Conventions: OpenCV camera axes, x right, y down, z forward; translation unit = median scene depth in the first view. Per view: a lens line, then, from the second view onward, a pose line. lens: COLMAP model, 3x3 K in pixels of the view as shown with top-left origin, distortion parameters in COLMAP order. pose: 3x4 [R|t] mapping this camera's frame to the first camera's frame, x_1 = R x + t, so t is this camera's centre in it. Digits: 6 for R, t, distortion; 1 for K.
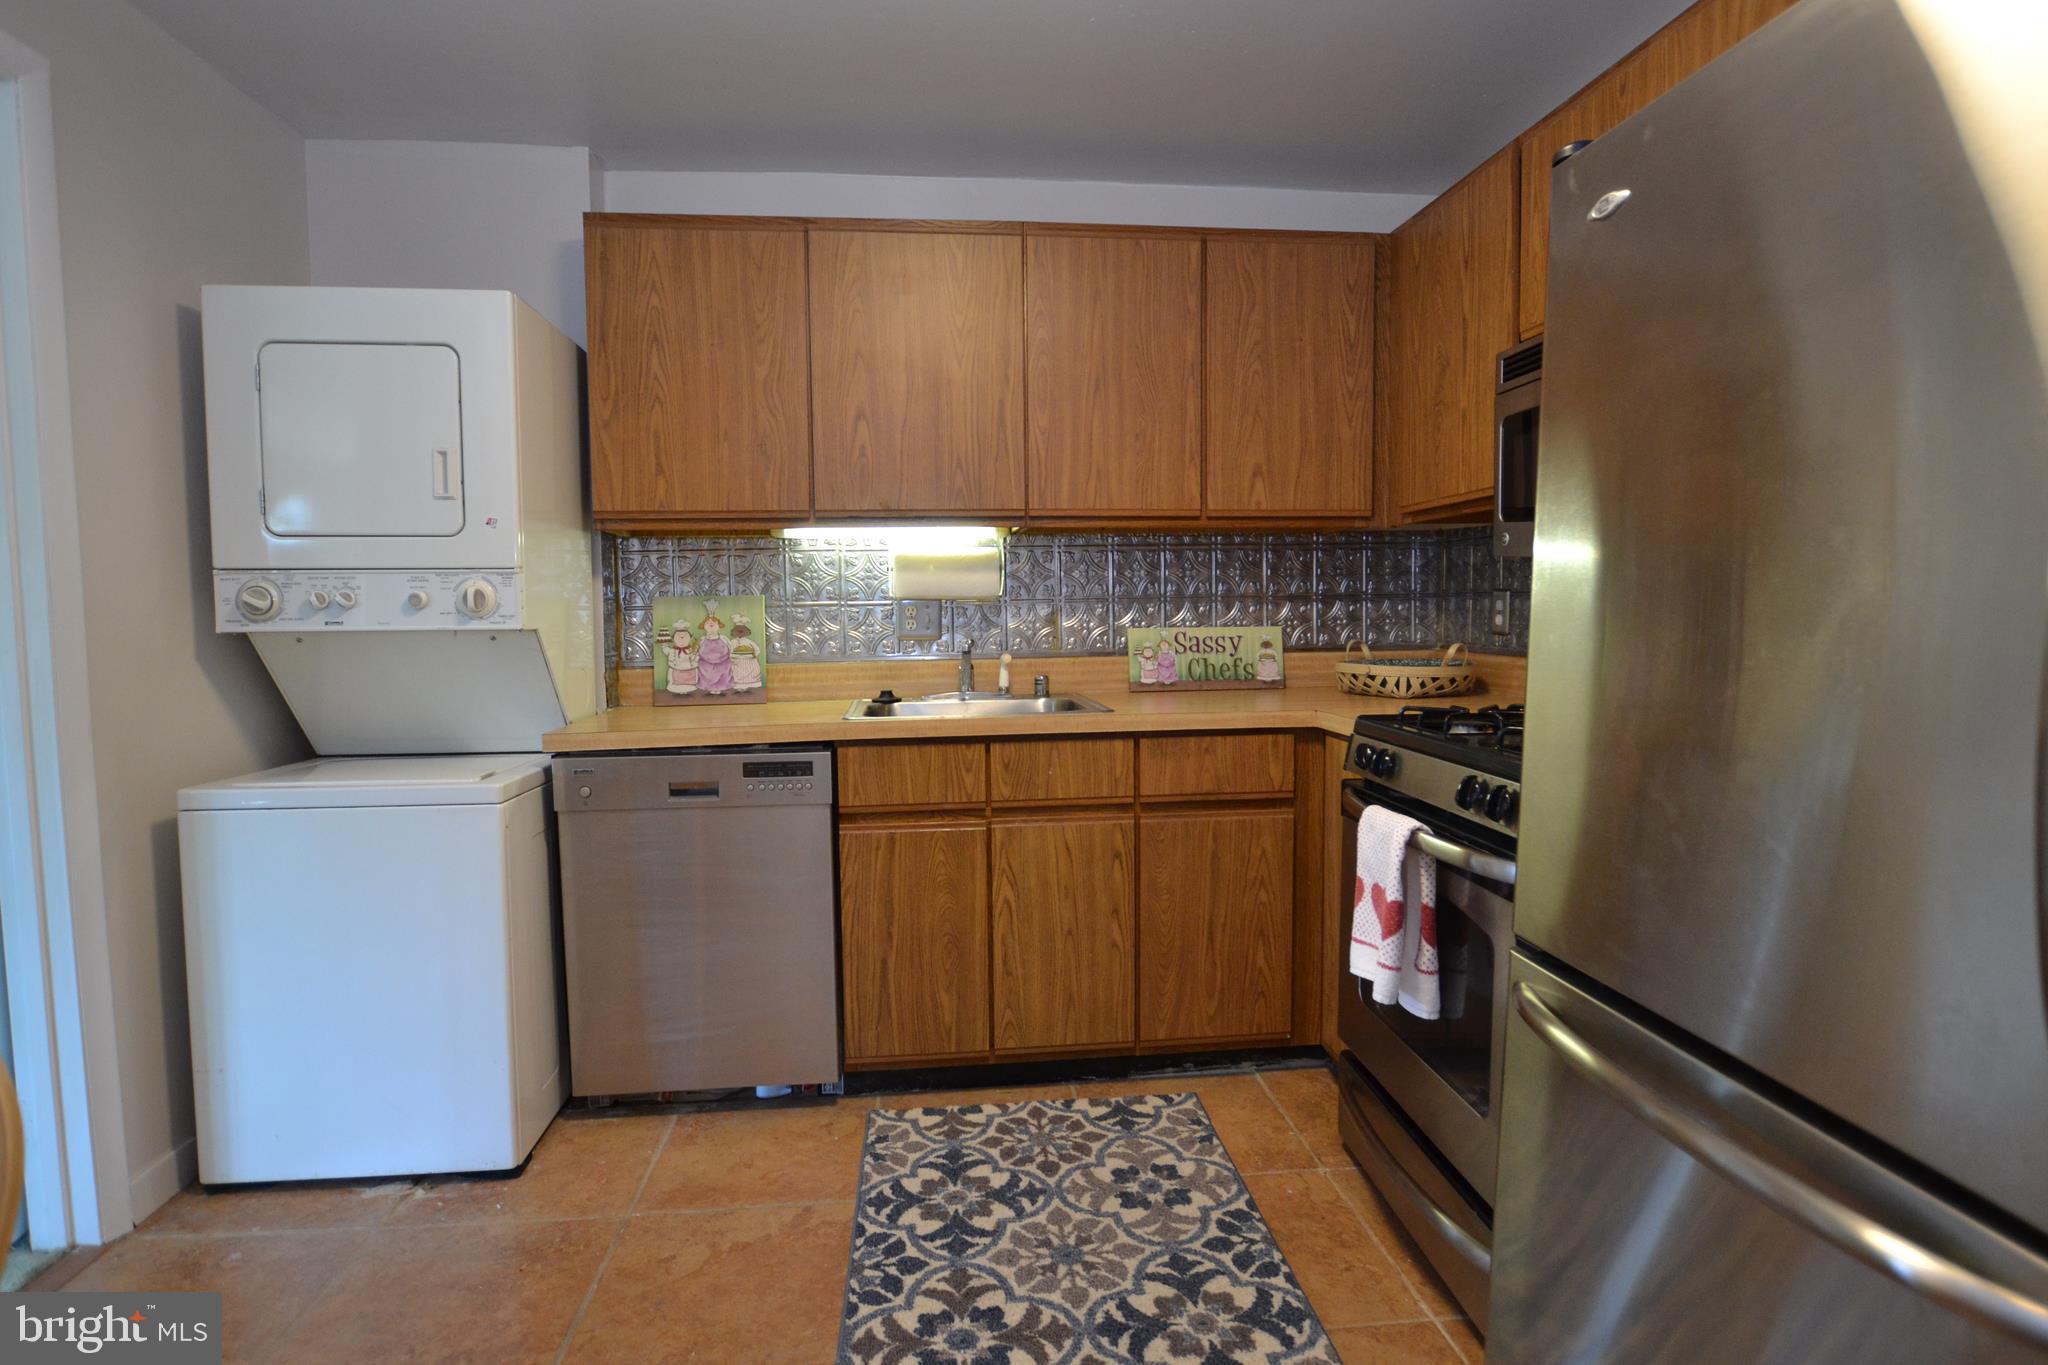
lens RADIAL K [[1052.5, 0, 1021.5], [0, 1052.5, 678.0], [0, 0, 1]] dist [-0.021808, 0.002555]
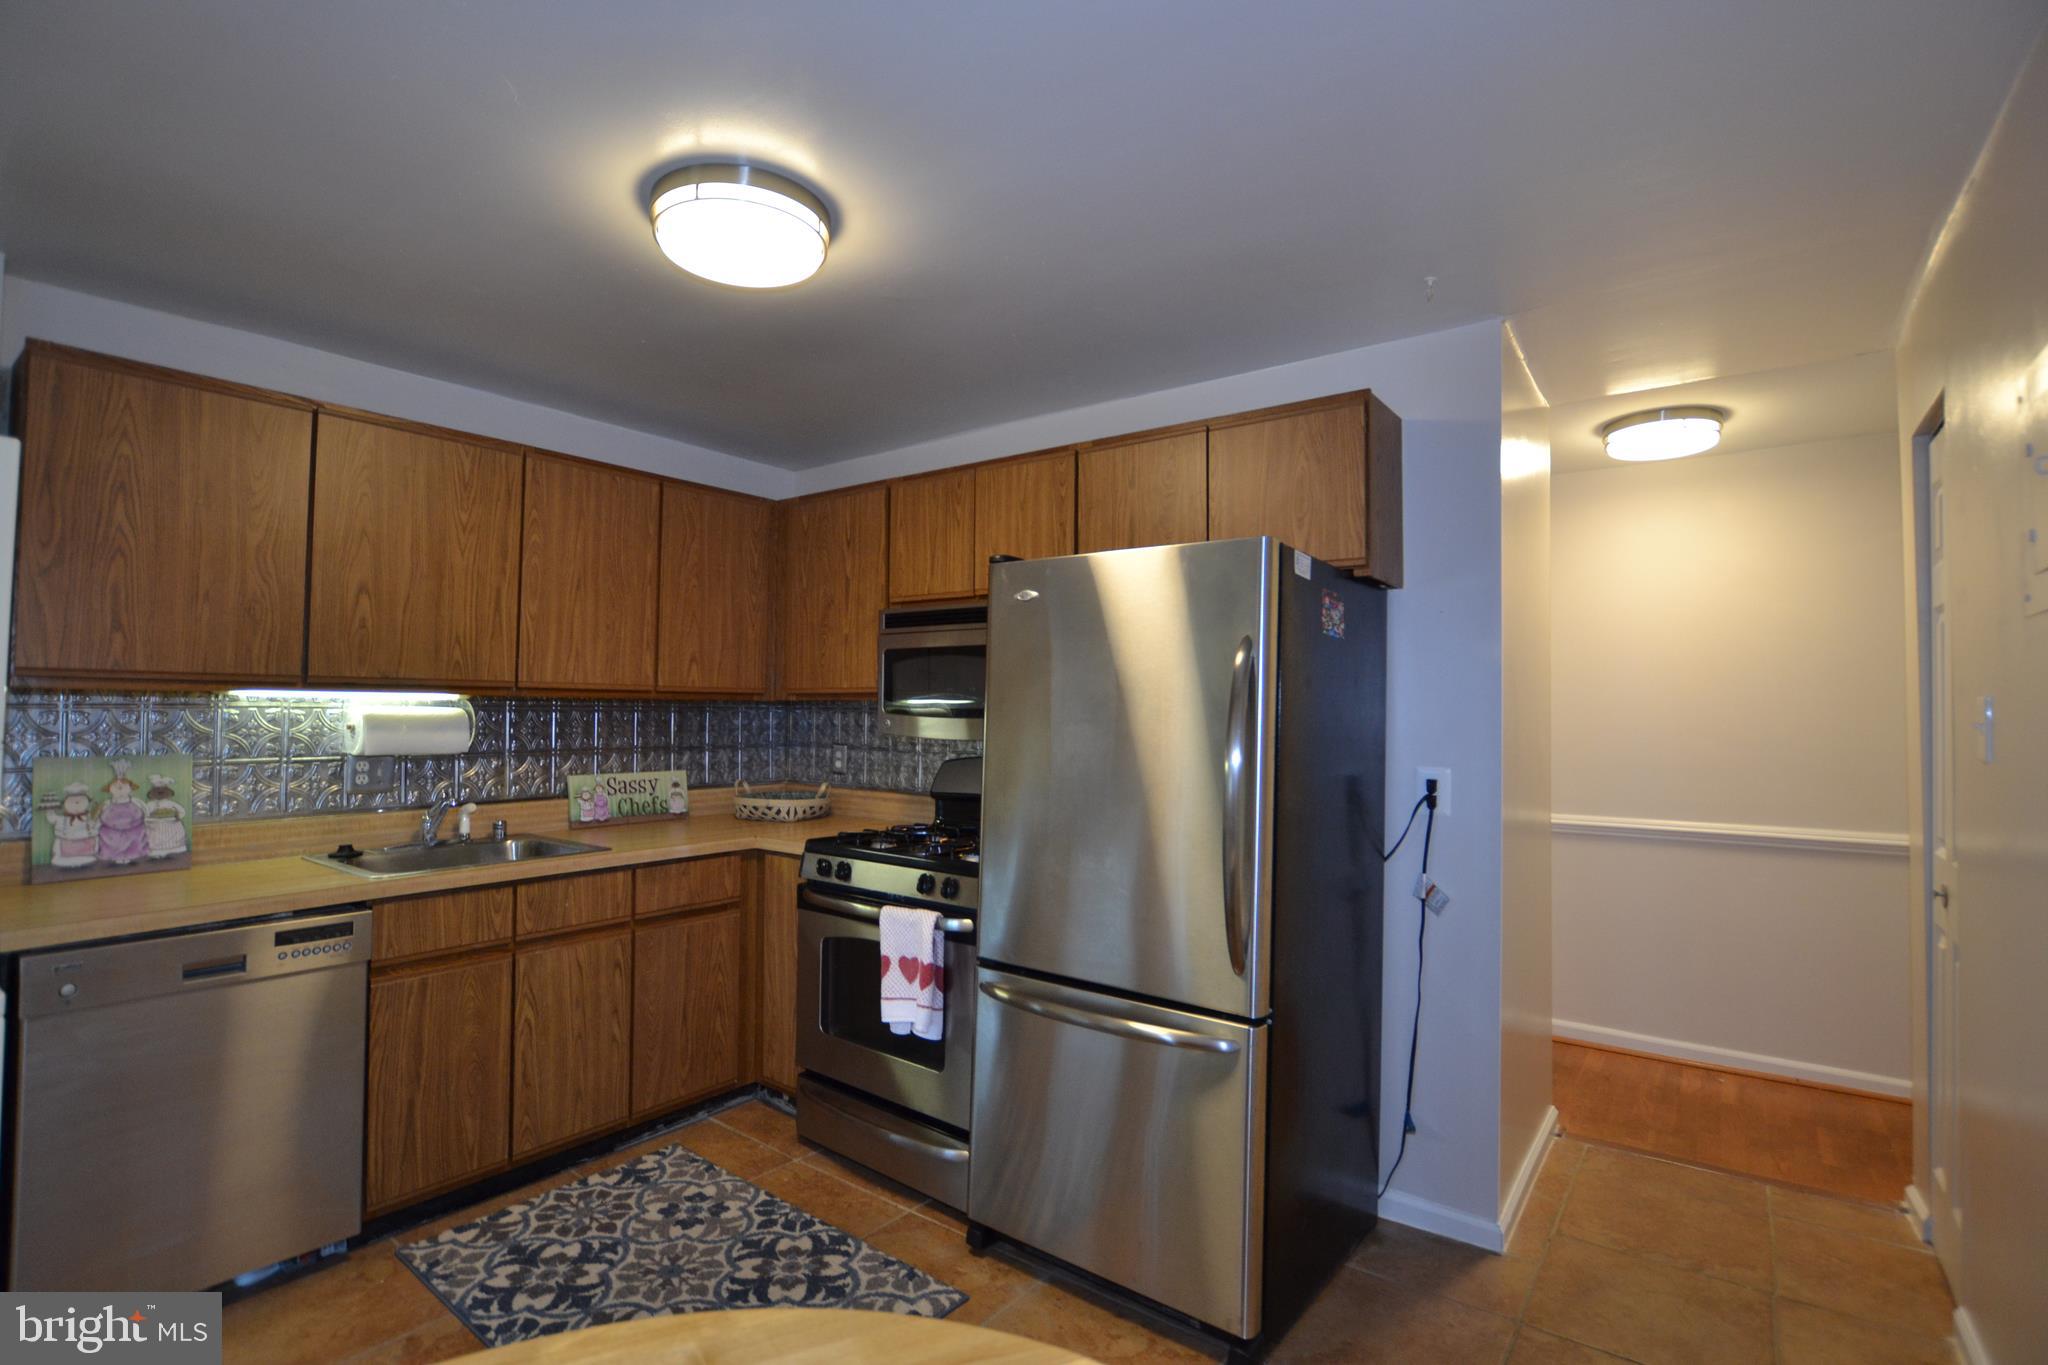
lens RADIAL K [[954.3, 0, 1022.6], [0, 954.3, 678.8], [0, 0, 1]] dist [-0.025926, 0.000836]
pose [[0.685367, 0.041636, 0.727007, -0.416510], [0.033541, 0.995499, -0.088633, -0.055229], [-0.727425, 0.085131, 0.680886, -0.148495]]
